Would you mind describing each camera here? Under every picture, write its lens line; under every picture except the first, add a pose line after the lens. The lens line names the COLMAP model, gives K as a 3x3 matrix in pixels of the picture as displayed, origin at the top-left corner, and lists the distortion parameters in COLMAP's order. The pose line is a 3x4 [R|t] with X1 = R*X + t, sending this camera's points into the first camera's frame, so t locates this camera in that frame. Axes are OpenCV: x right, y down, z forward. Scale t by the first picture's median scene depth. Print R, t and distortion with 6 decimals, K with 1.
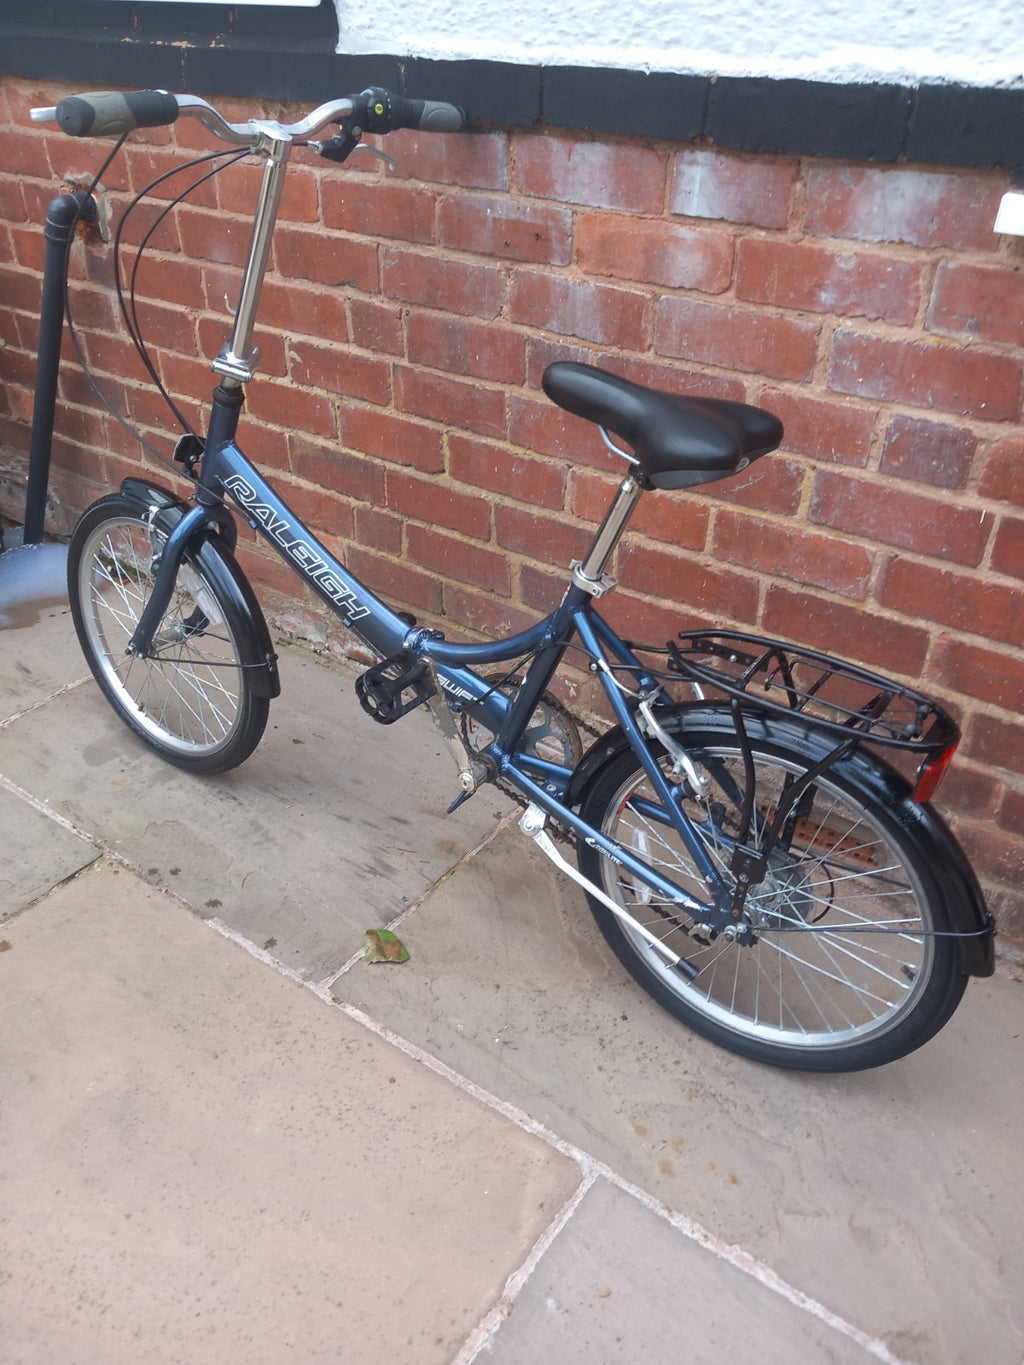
lens RADIAL K [[1070.0, 0, 502.9], [0, 1070.0, 694.9], [0, 0, 1]] dist [0.011867, -0.015946]
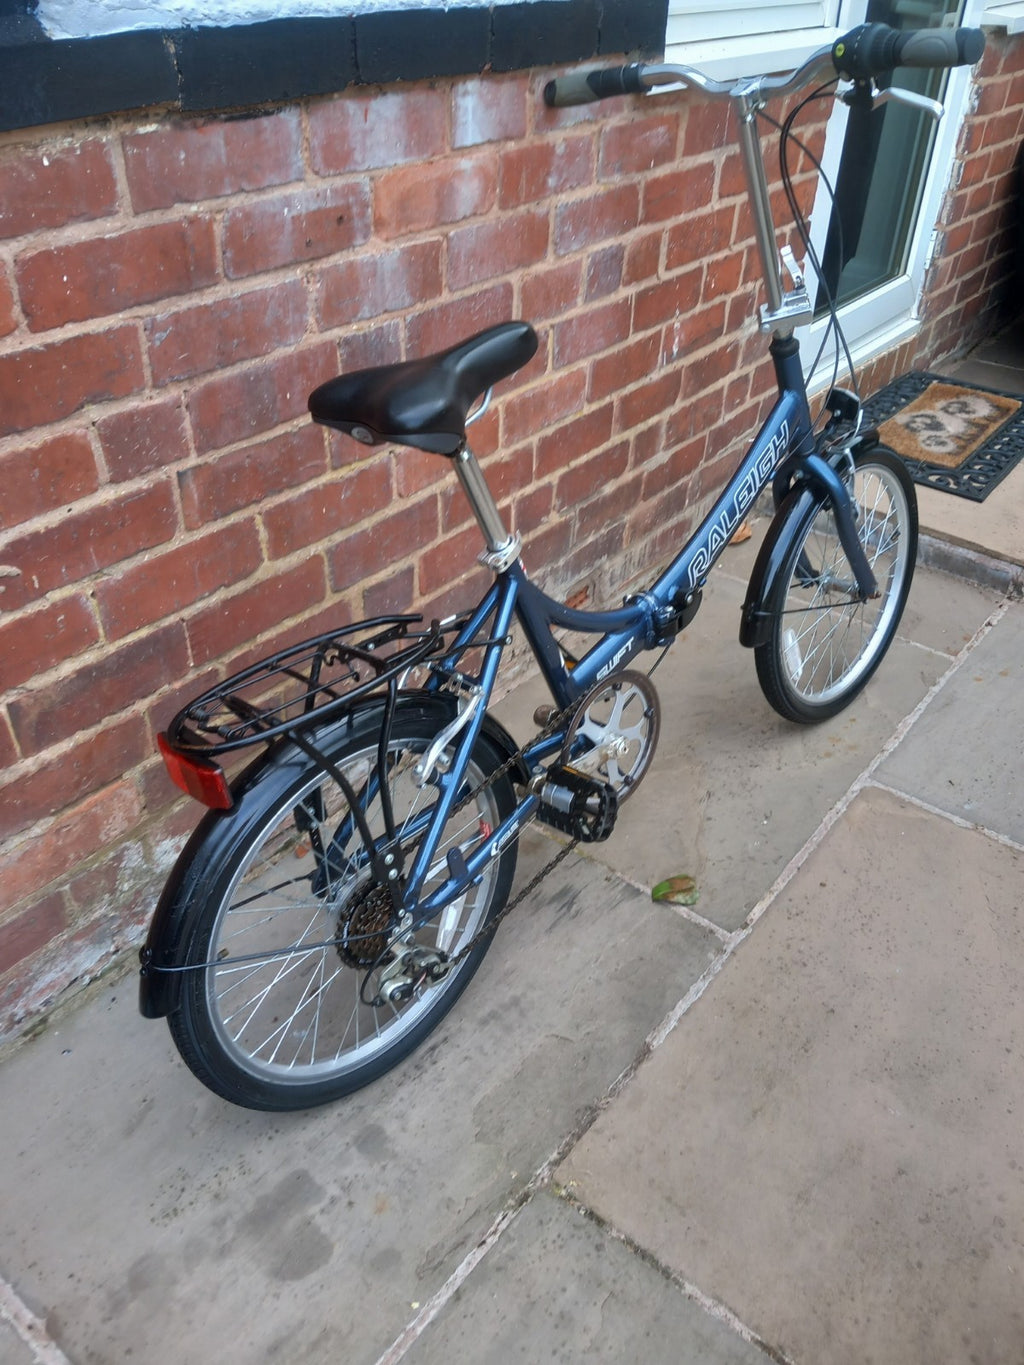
lens RADIAL K [[1070.0, 0, 505.3], [0, 1070.0, 683.5], [0, 0, 1]] dist [0.011867, -0.015946]
pose [[0.044524, -0.601948, 0.797293, -0.901694], [0.534723, 0.688495, 0.489945, -0.543350], [-0.843854, 0.404516, 0.352530, 0.768067]]
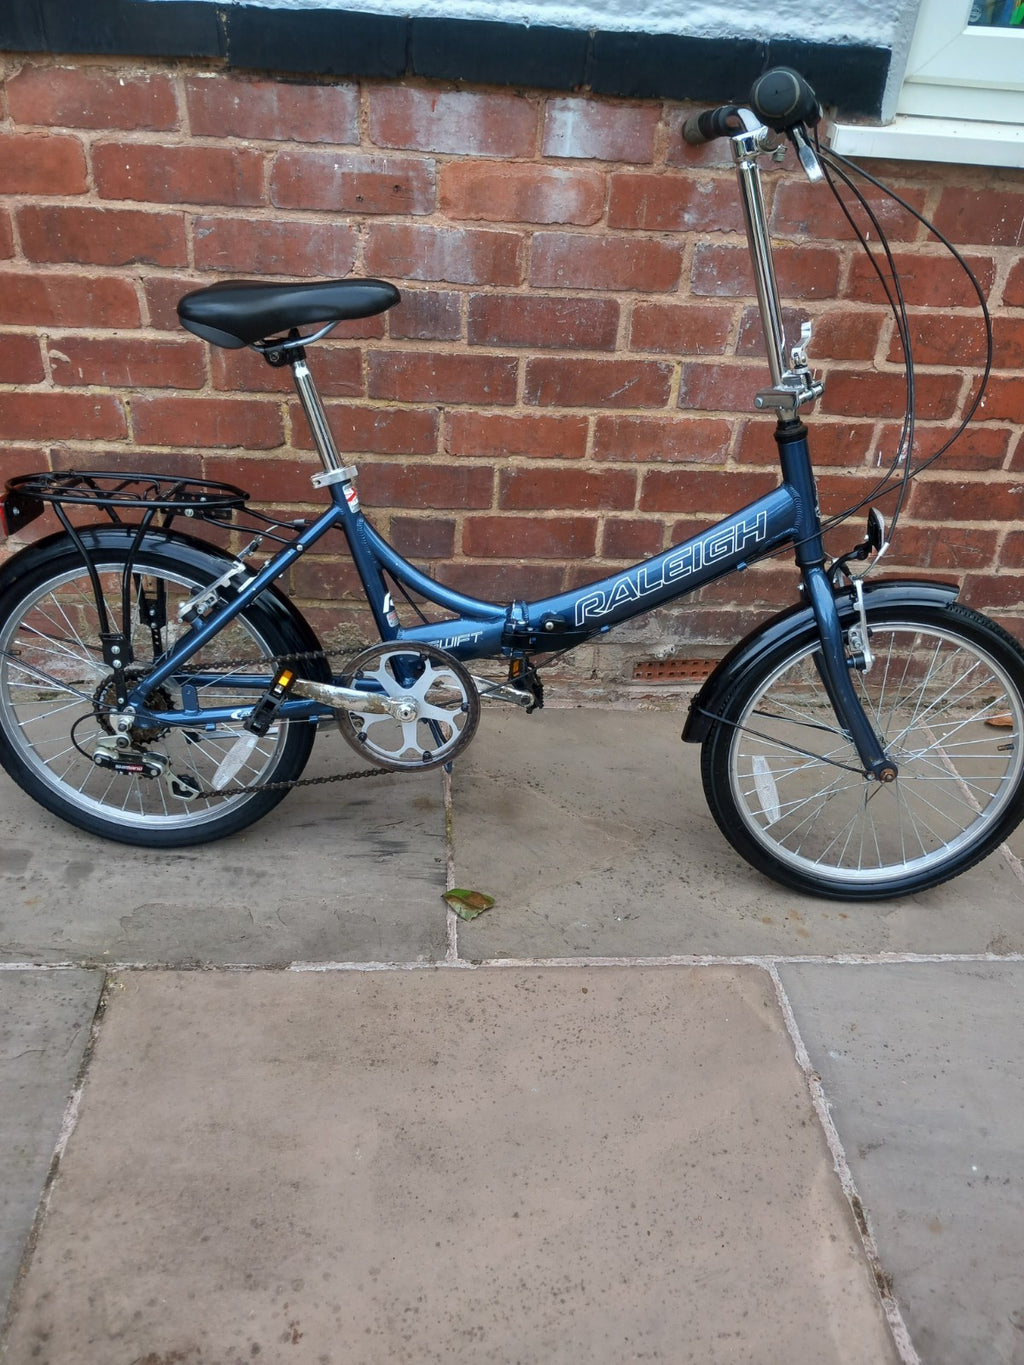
lens RADIAL K [[1070.0, 0, 510.5], [0, 1070.0, 685.3], [0, 0, 1]] dist [0.011867, -0.015946]
pose [[0.763219, -0.338999, 0.550070, -0.628424], [0.311598, 0.938887, 0.146281, -0.104908], [-0.566042, 0.059756, 0.822208, 0.138542]]
